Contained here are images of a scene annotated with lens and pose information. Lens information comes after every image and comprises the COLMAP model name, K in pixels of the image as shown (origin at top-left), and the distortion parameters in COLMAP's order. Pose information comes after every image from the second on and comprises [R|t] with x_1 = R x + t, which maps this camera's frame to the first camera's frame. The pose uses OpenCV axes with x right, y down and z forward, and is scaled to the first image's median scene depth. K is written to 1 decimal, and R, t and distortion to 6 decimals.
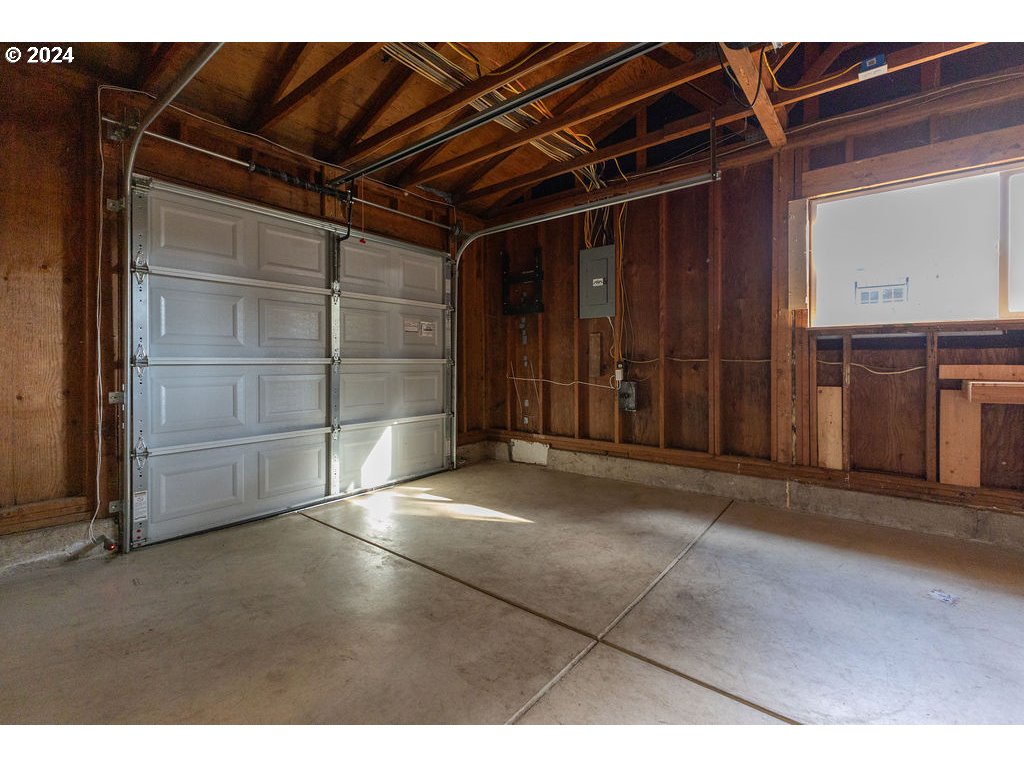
lens RADIAL K [[456.2, 0, 510.5], [0, 456.2, 383.4], [0, 0, 1]] dist [0.000592, -0.000026]
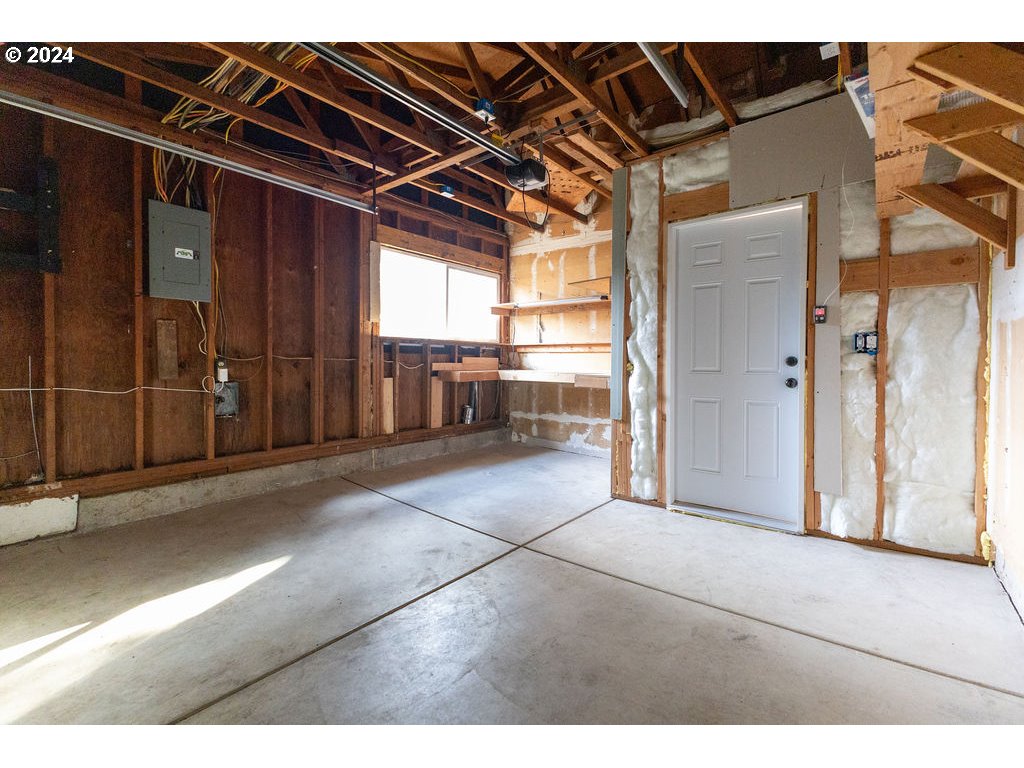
lens RADIAL K [[461.6, 0, 519.2], [0, 461.6, 389.1], [0, 0, 1]] dist [0.000269, -0.000465]
pose [[-0.022203, -0.058982, 0.998012, -0.738281], [0.037497, 0.997507, 0.059786, -0.027487], [-0.999050, 0.038750, -0.019936, 0.577674]]
